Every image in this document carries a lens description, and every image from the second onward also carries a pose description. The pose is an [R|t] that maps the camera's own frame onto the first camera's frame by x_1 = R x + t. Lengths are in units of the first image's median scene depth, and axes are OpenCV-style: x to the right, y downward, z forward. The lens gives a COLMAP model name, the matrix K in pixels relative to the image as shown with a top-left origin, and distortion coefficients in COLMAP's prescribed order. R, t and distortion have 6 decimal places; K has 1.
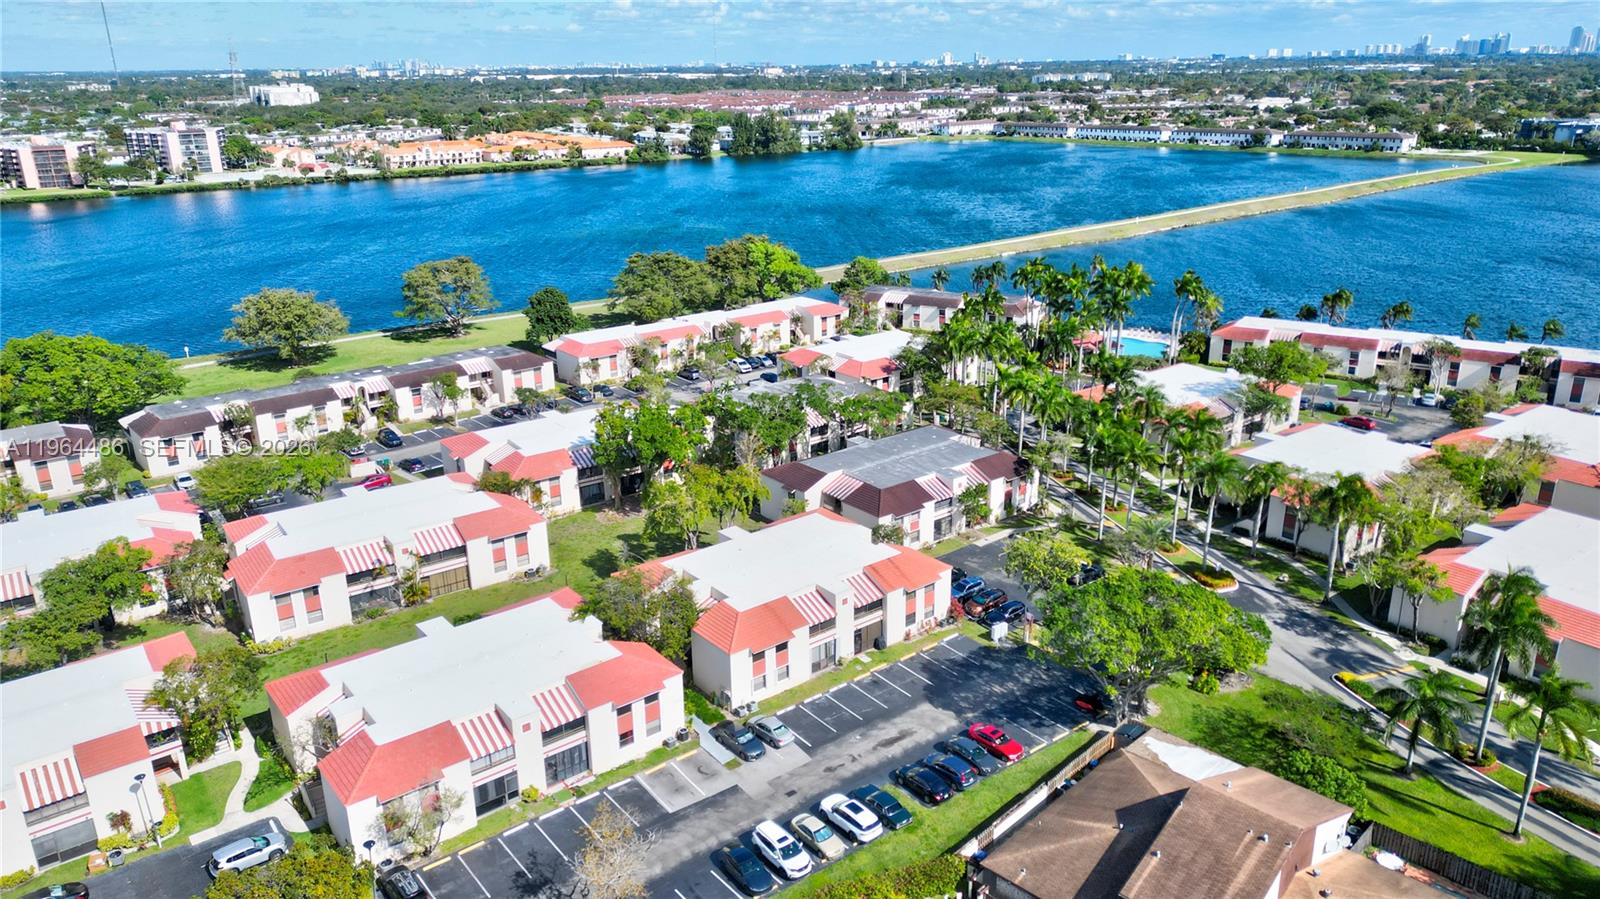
lens RADIAL K [[1129.6, 0, 809.3], [0, 1129.6, 449.8], [0, 0, 1]] dist [0.064429, -0.050110]
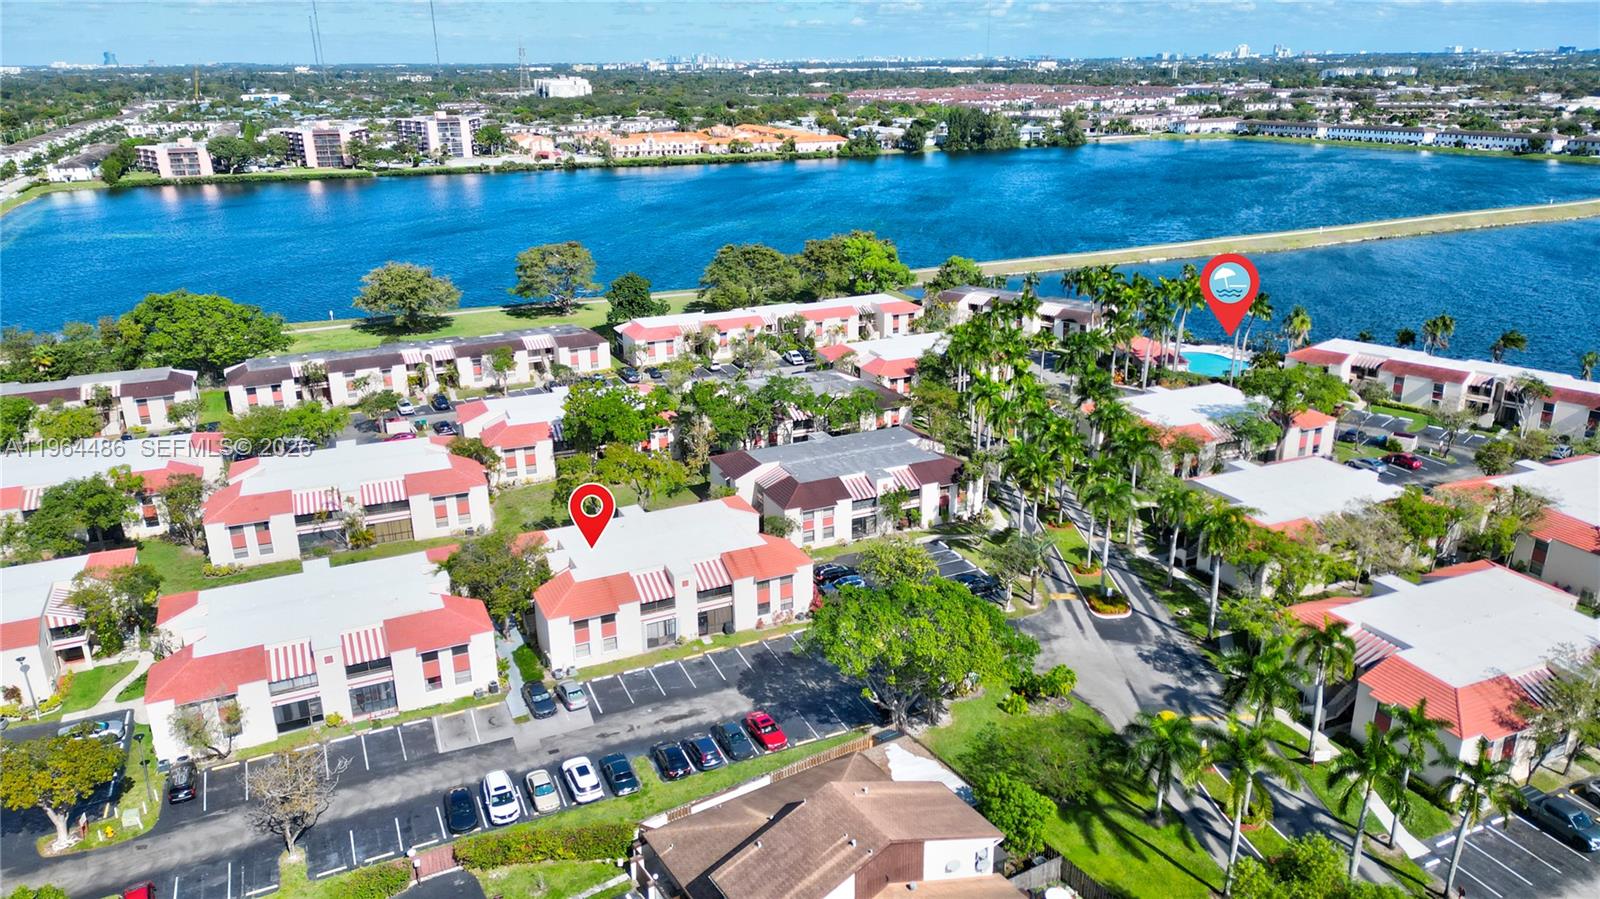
lens RADIAL K [[1129.6, 0, 803.1], [0, 1129.6, 456.0], [0, 0, 1]] dist [0.064429, -0.050110]
pose [[0.972362, 0.081712, -0.218714, 0.202848], [-0.079520, 0.996656, 0.018819, -0.006305], [0.219521, -0.000907, 0.975607, 0.003764]]
